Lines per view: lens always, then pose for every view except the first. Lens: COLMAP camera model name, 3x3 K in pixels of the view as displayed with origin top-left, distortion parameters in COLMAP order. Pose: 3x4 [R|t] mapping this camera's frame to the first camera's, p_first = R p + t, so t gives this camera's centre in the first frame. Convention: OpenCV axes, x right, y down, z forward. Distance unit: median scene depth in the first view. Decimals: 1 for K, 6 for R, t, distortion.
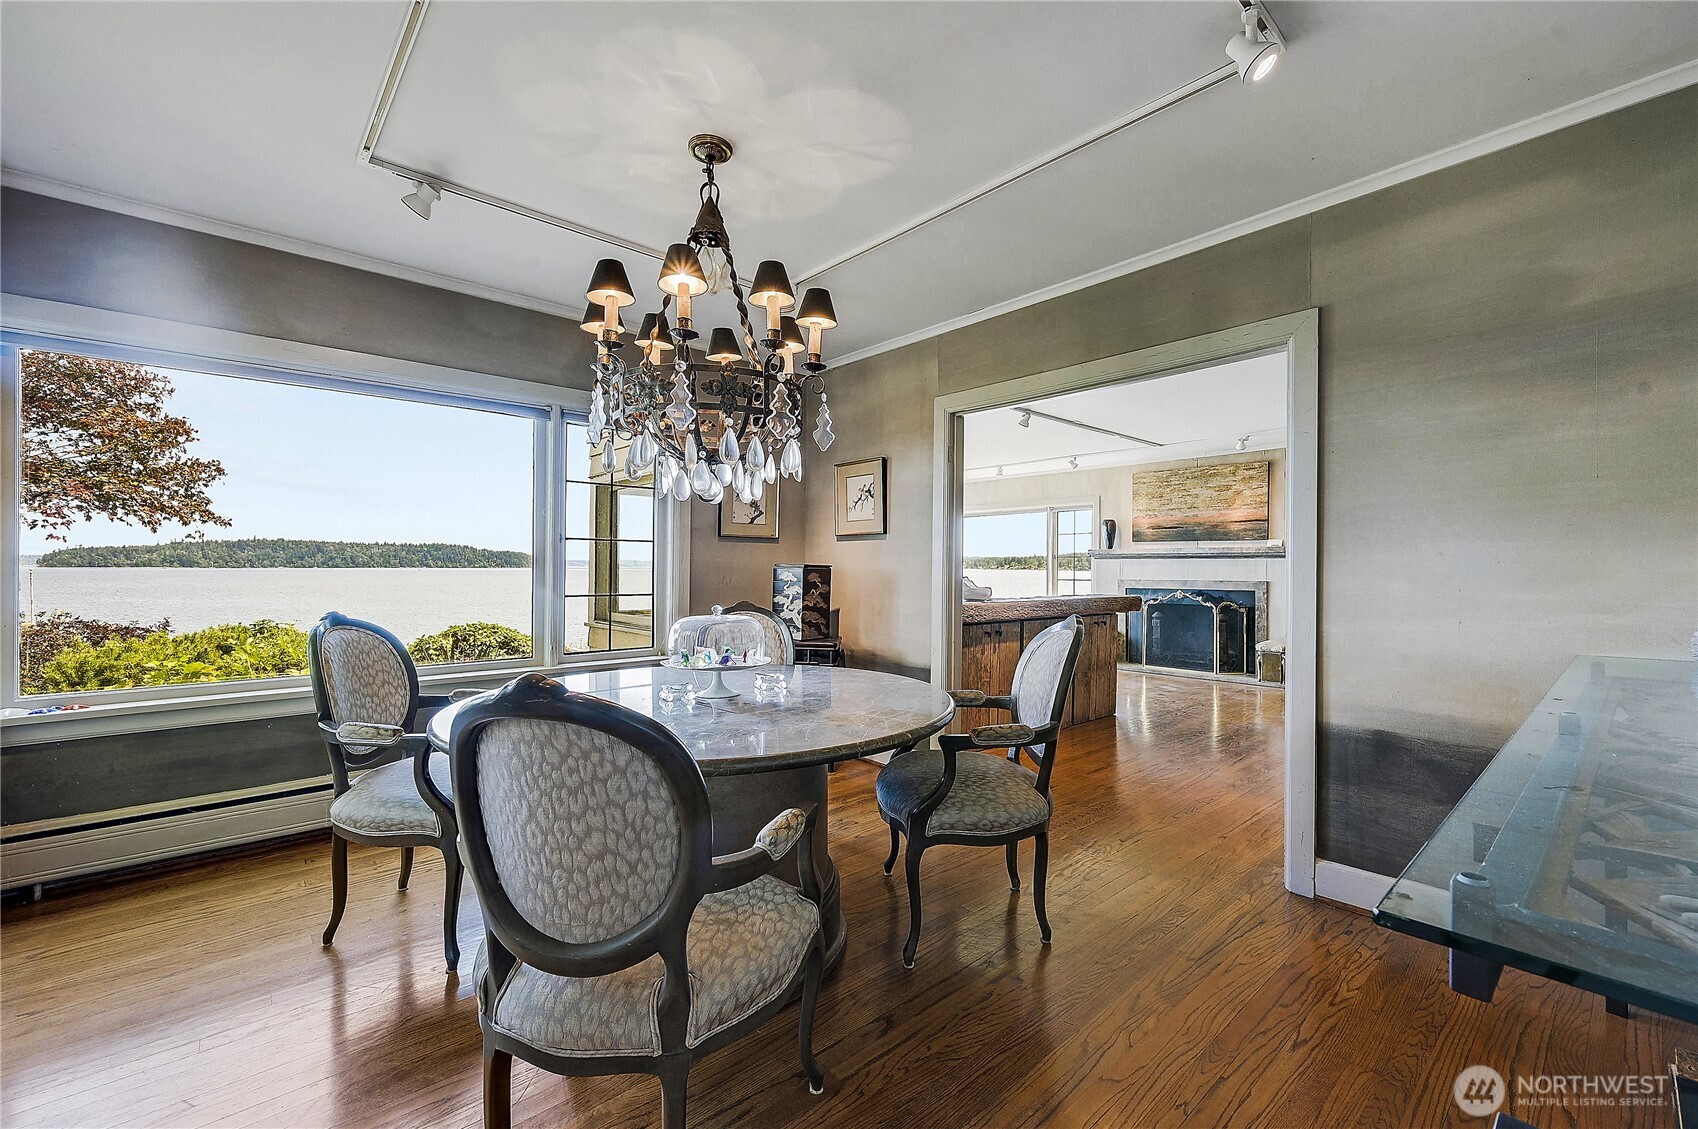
lens RADIAL K [[696.9, 0, 794.9], [0, 696.9, 570.6], [0, 0, 1]] dist [0.000723, -0.000307]
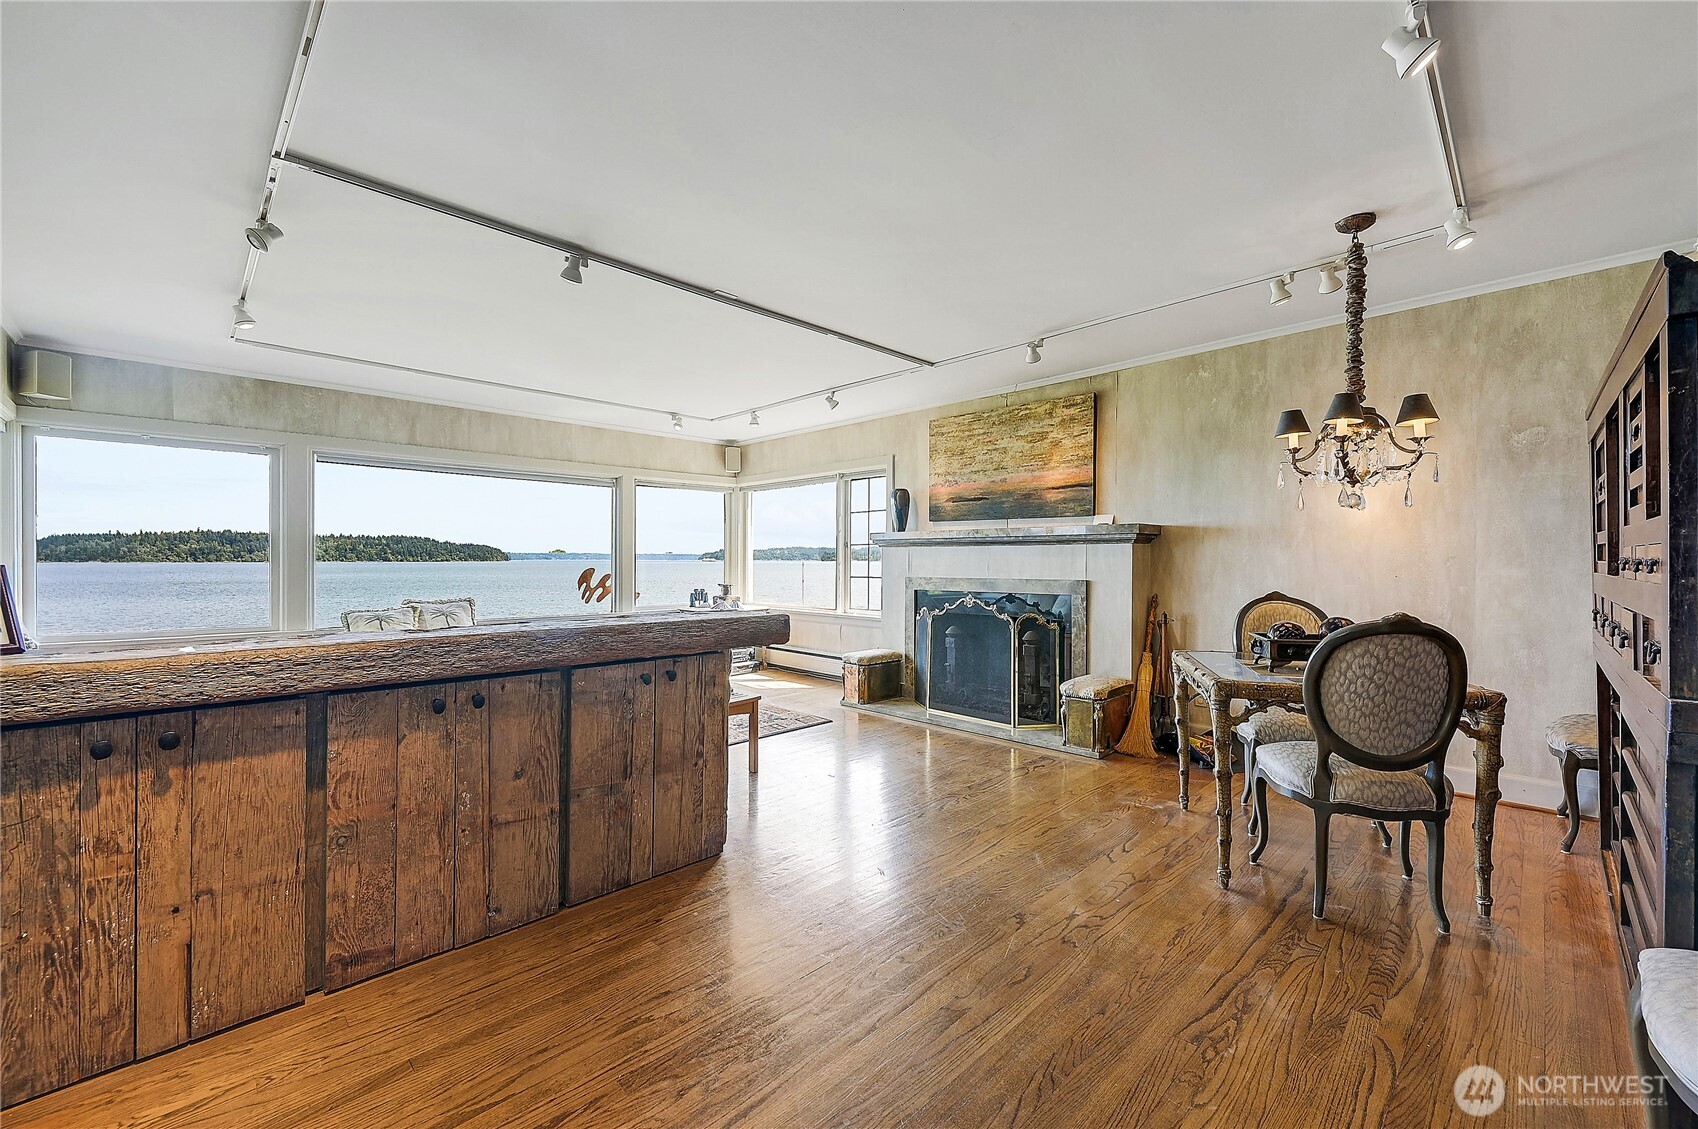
lens RADIAL K [[696.9, 0, 831.1], [0, 696.9, 565.1], [0, 0, 1]] dist [0.000723, -0.000307]
pose [[0.996321, -0.004337, 0.085585, 0.354307], [0.004007, 0.999984, 0.004021, -0.001691], [-0.085601, -0.003663, 0.996323, 0.353506]]
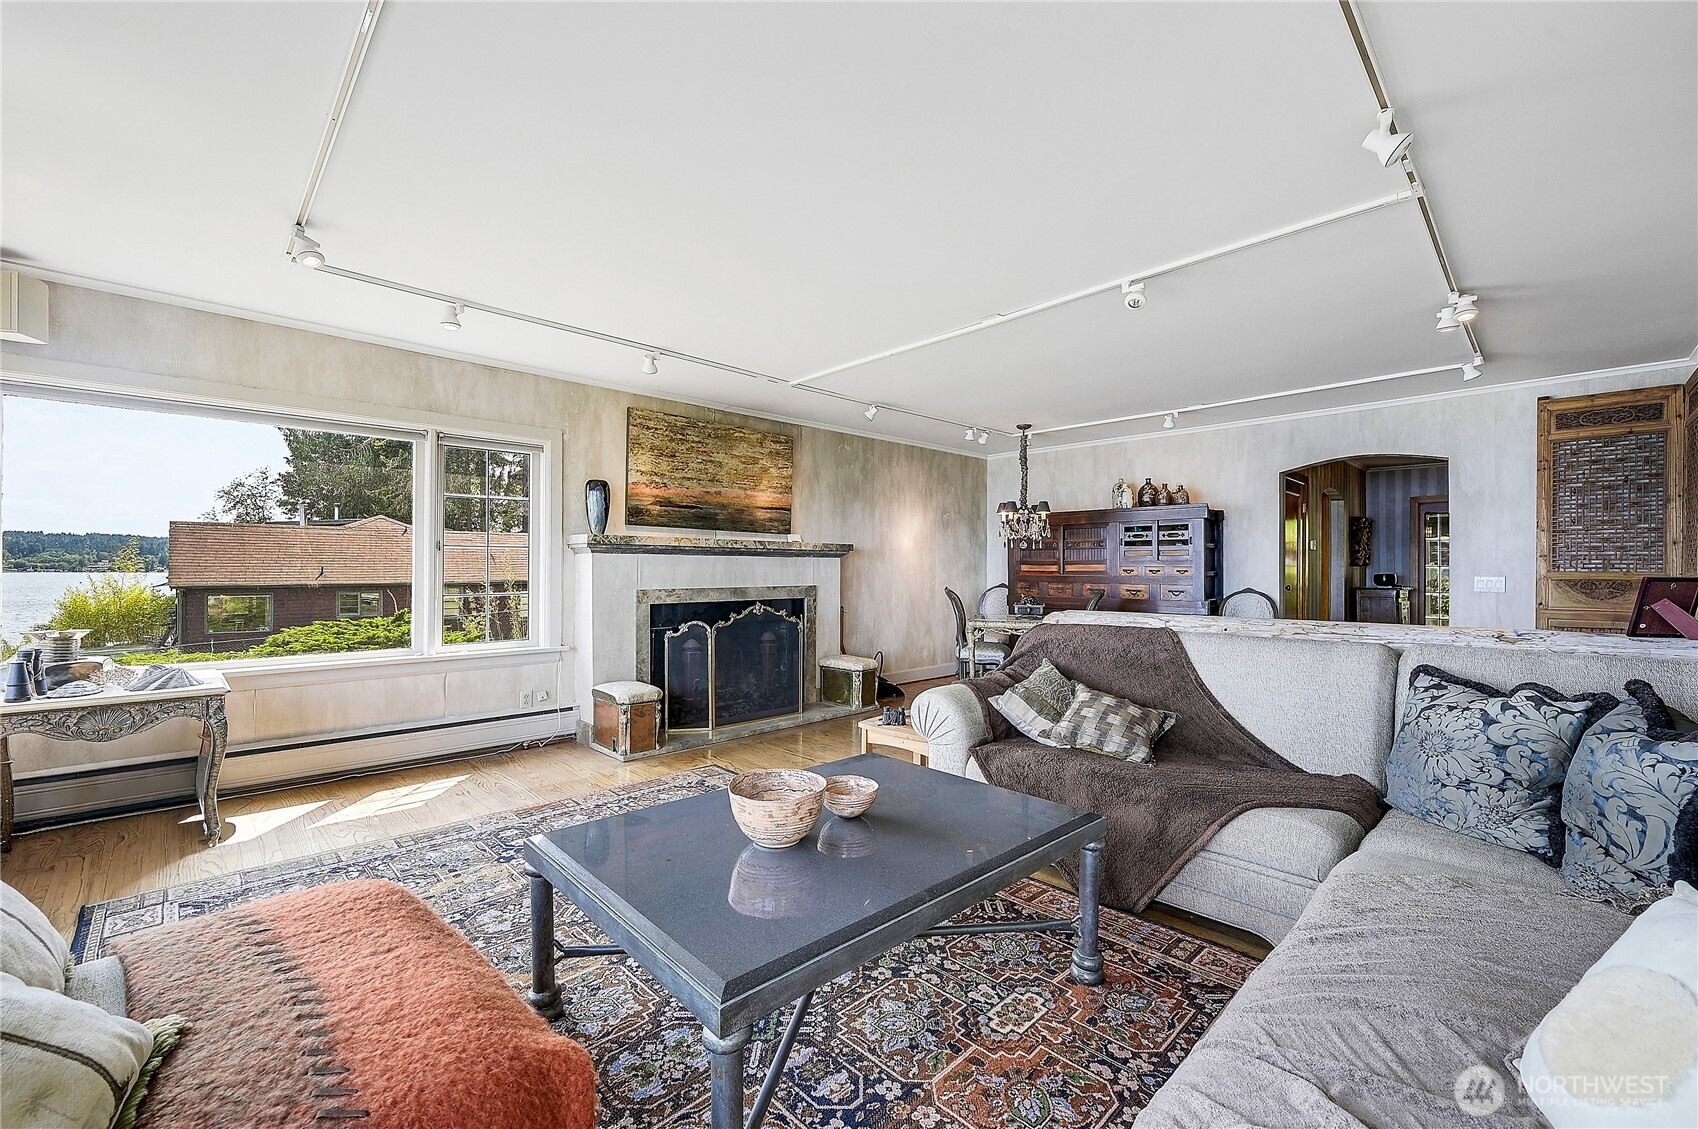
lens RADIAL K [[696.9, 0, 844.0], [0, 696.9, 563.9], [0, 0, 1]] dist [0.000723, -0.000307]
pose [[-0.088473, 0.010526, 0.996023, -0.118679], [0.005845, 0.999932, -0.010048, -0.001443], [-0.996061, 0.004932, -0.088528, 0.937681]]
